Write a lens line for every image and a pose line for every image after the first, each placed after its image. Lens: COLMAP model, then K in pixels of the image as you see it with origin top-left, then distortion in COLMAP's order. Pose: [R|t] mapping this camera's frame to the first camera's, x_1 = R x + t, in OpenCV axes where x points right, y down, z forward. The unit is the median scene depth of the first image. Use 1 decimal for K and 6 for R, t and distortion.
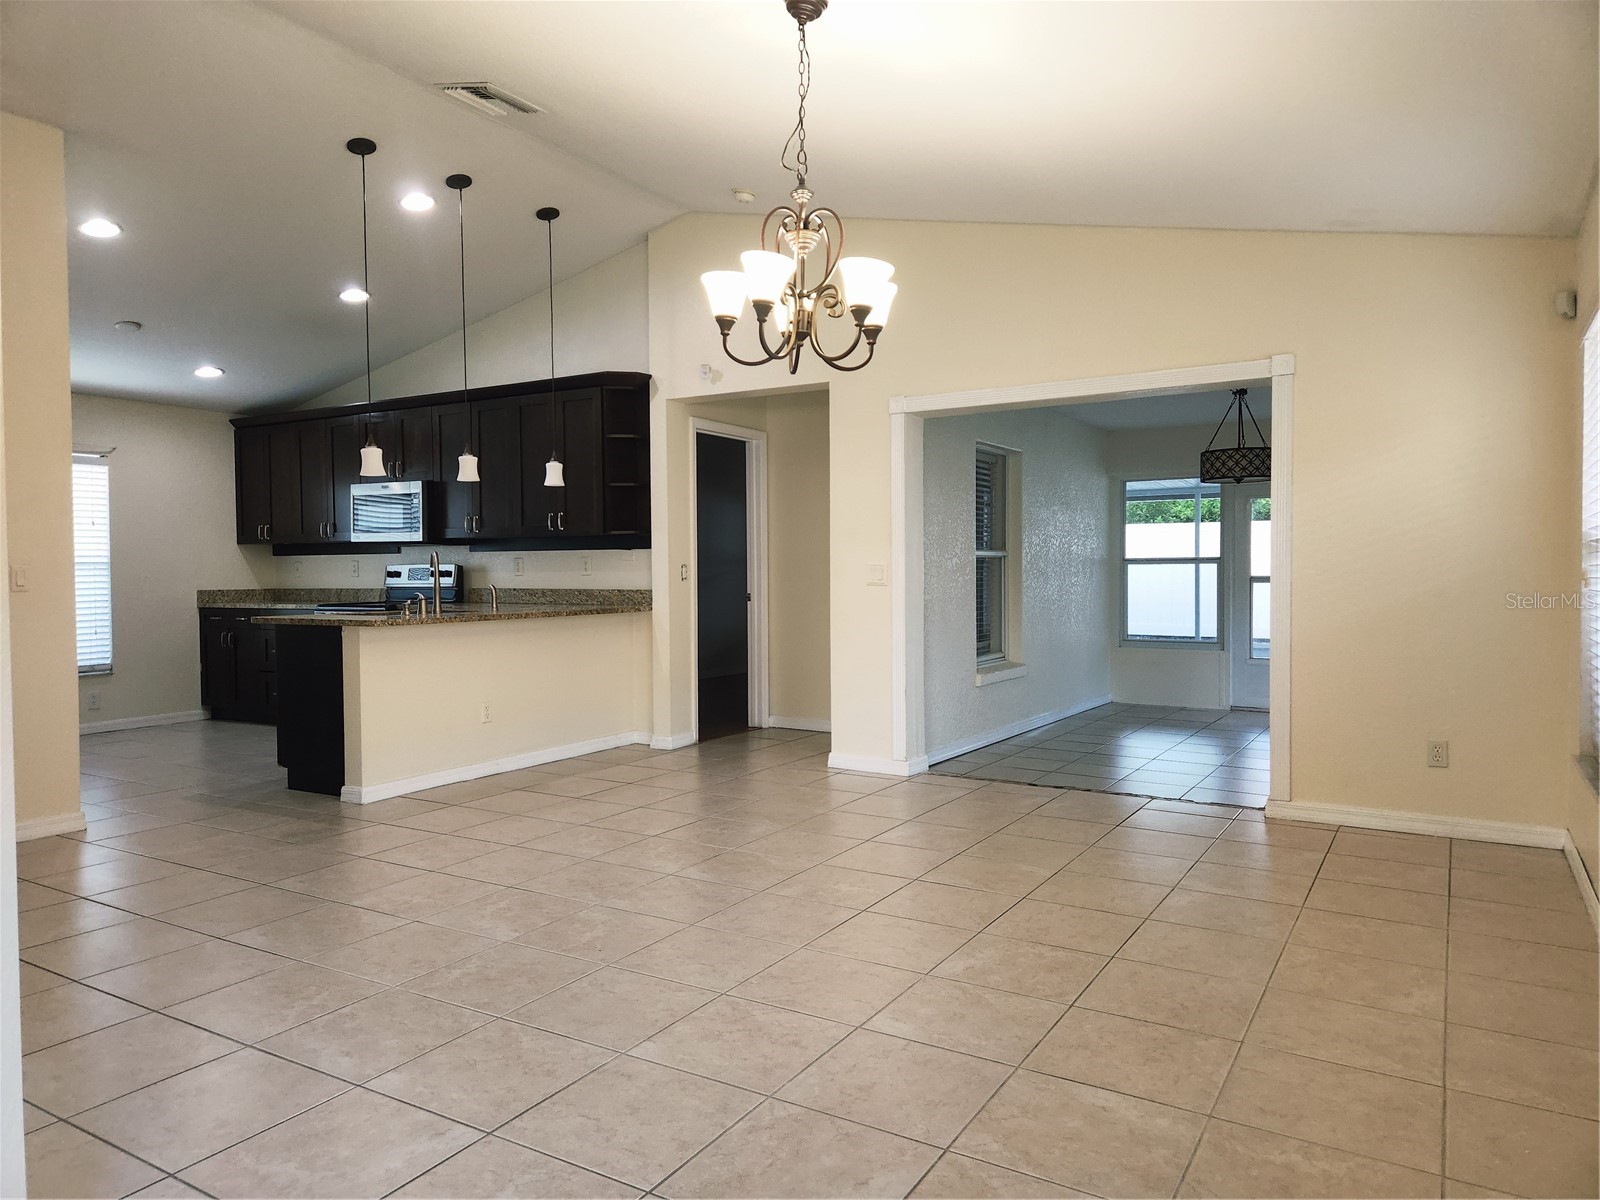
lens RADIAL K [[1068.1, 0, 807.9], [0, 1068.1, 599.5], [0, 0, 1]] dist [0.037639, -0.002181]
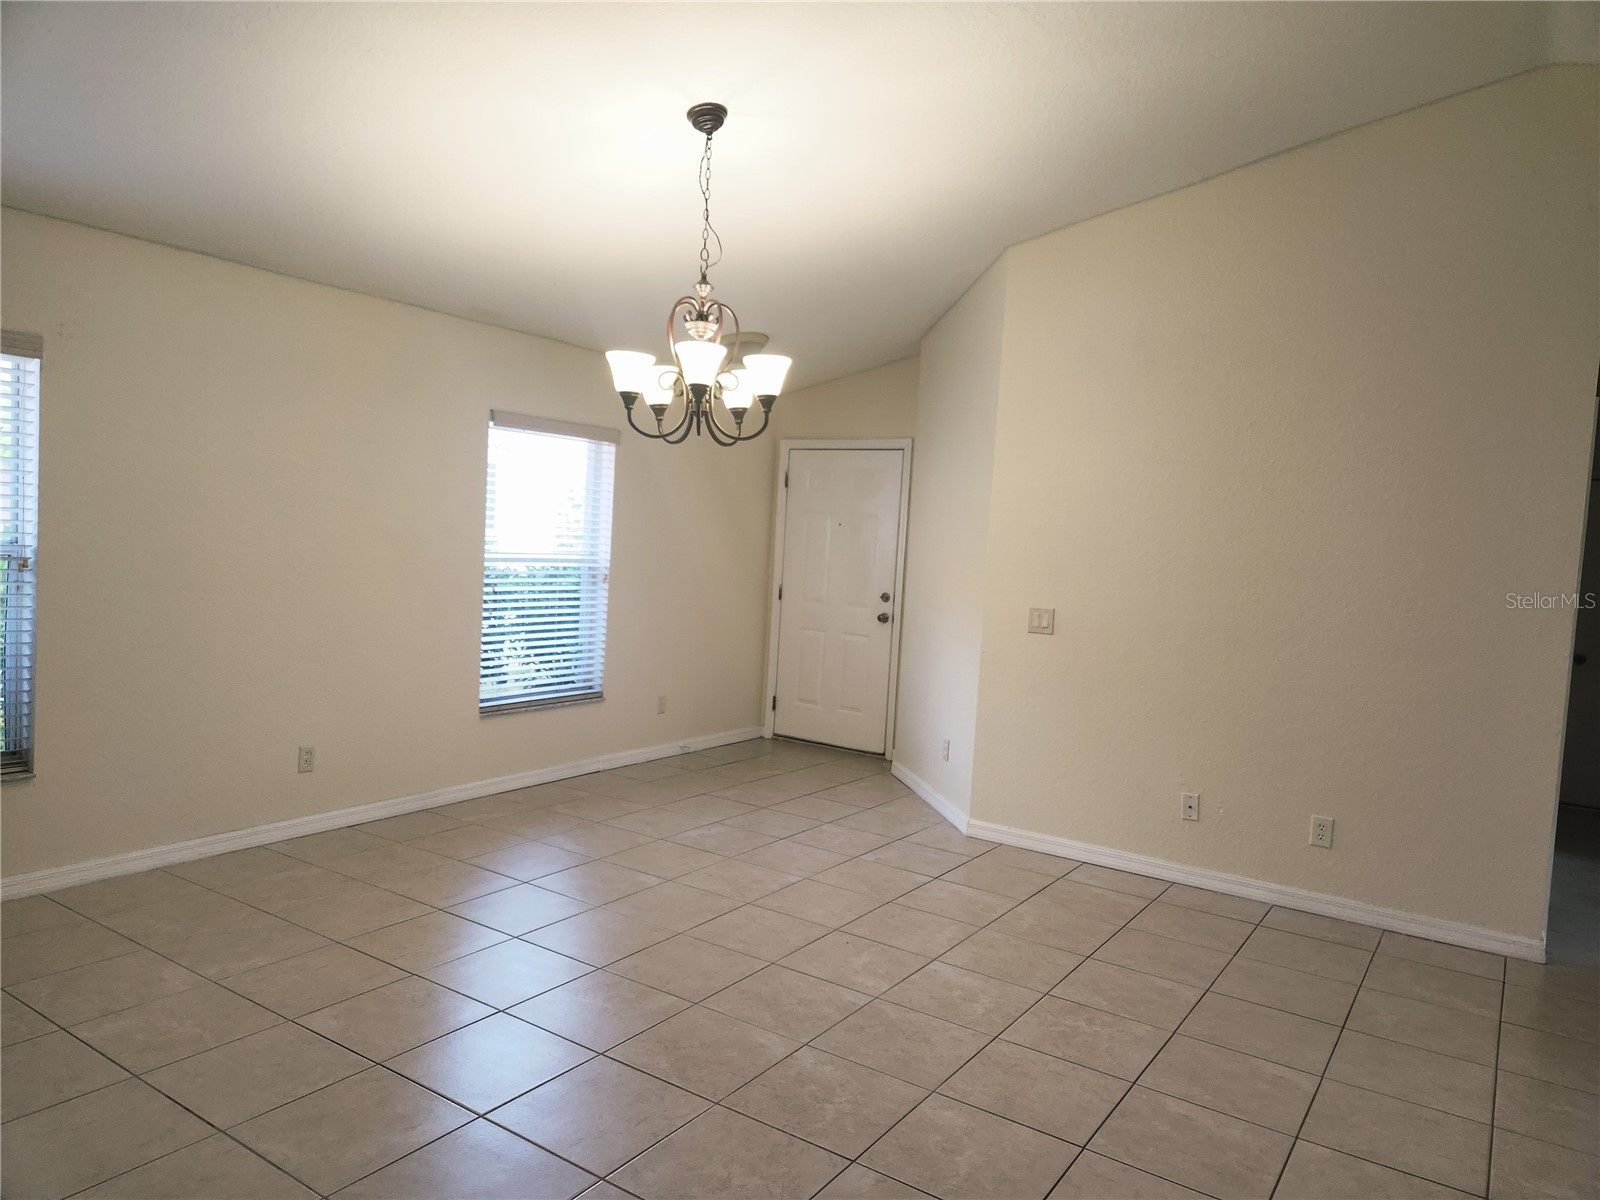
lens RADIAL K [[1069.8, 0, 800.0], [0, 1069.8, 600.0], [0, 0, 1]] dist [0.018528, -0.000803]
pose [[-0.996970, -0.051523, 0.058281, -0.175912], [-0.046505, 0.995346, 0.084401, -0.142272], [-0.062358, 0.081435, -0.994726, 1.998874]]
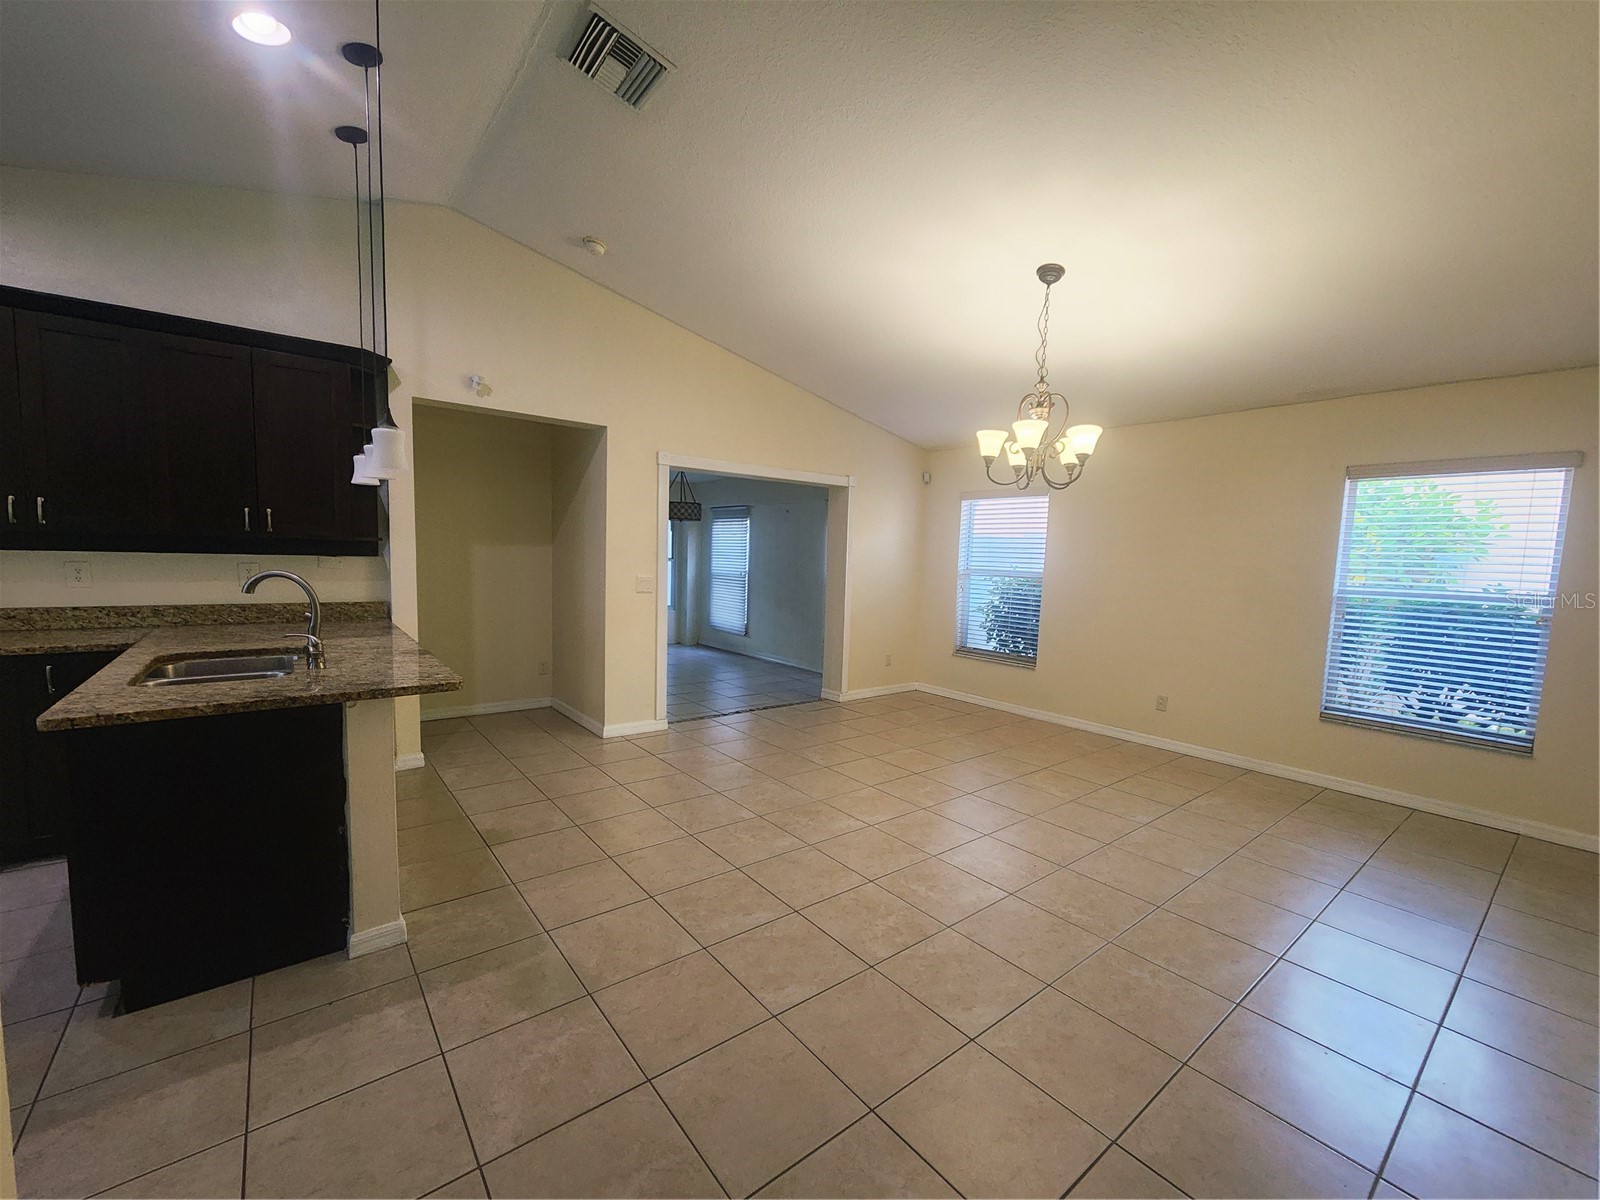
lens RADIAL K [[648.2, 0, 792.7], [0, 648.2, 613.7], [0, 0, 1]] dist [0.000418, 0.000027]
pose [[0.356550, -0.075329, 0.931235, -1.058366], [-0.009538, 0.996399, 0.084252, -0.096243], [-0.934228, -0.038922, 0.354547, 0.930116]]
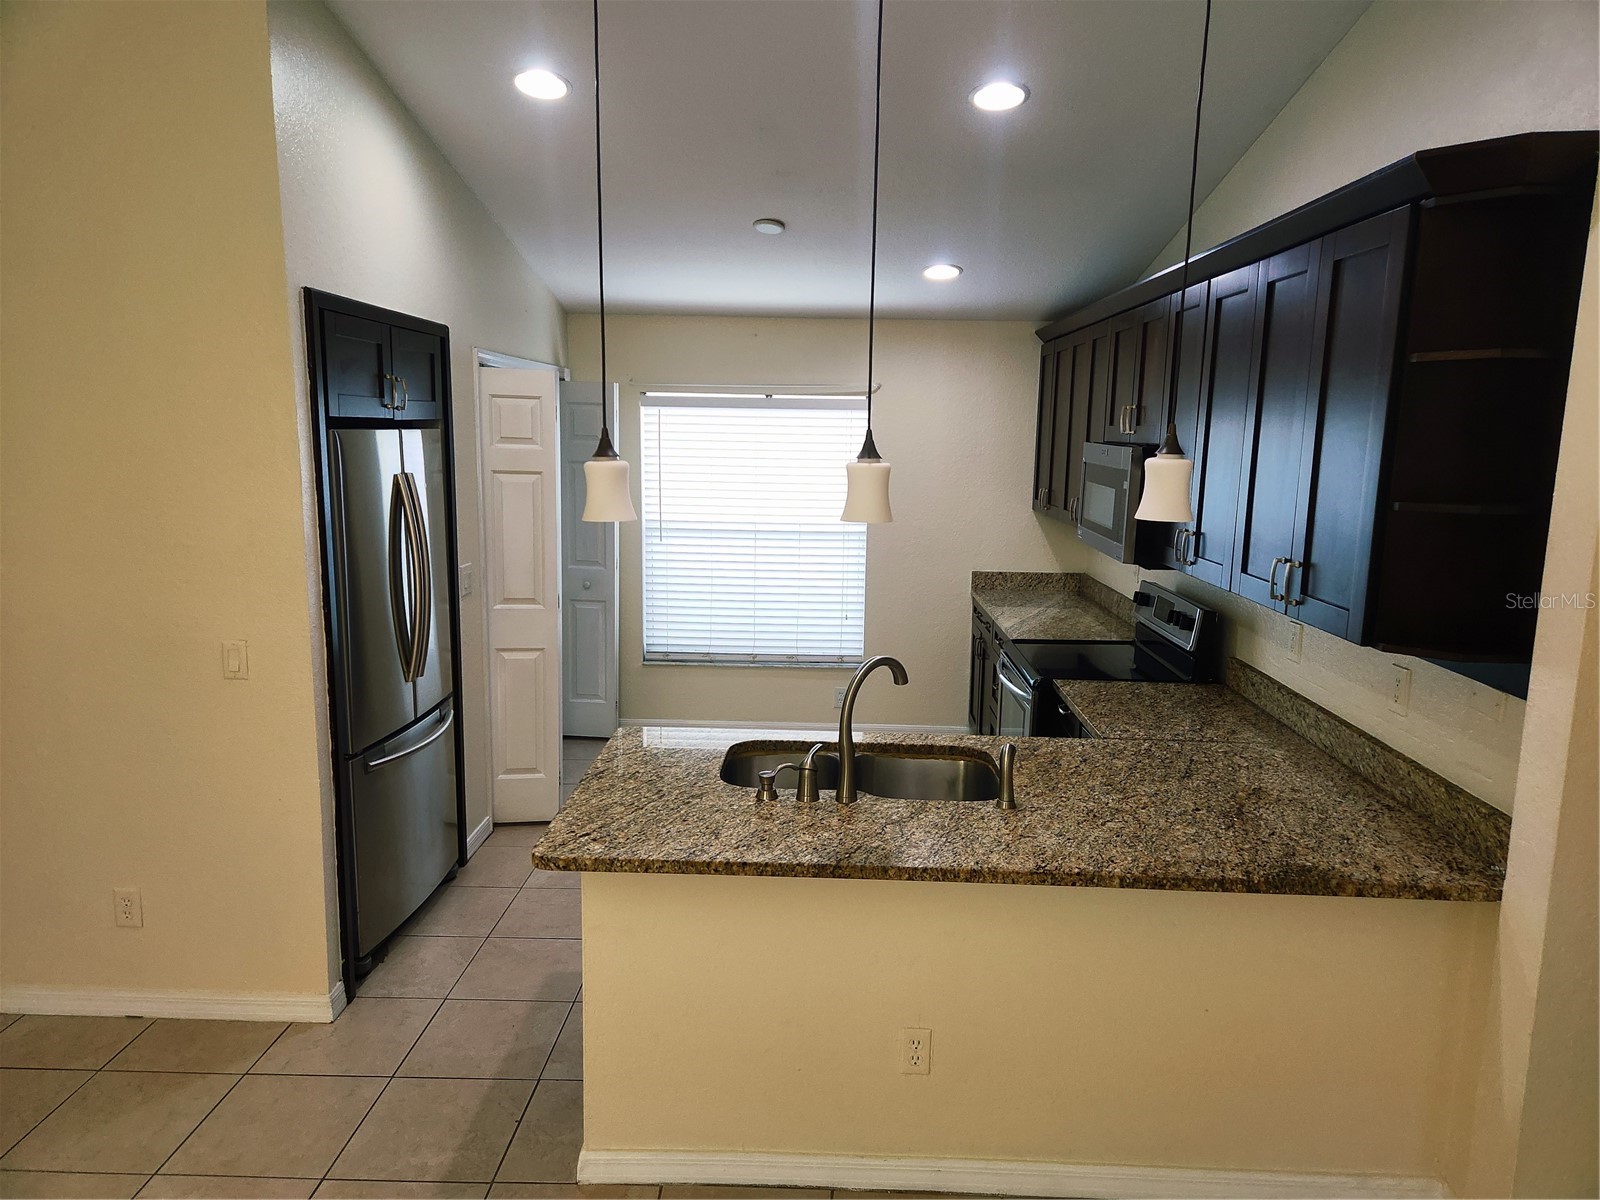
lens RADIAL K [[1068.1, 0, 807.9], [0, 1068.1, 599.5], [0, 0, 1]] dist [0.037639, -0.002181]
pose [[0.484169, 0.159590, -0.860297, 0.041435], [-0.046146, 0.986515, 0.157033, -0.237773], [0.873757, -0.036331, 0.485004, 1.294098]]
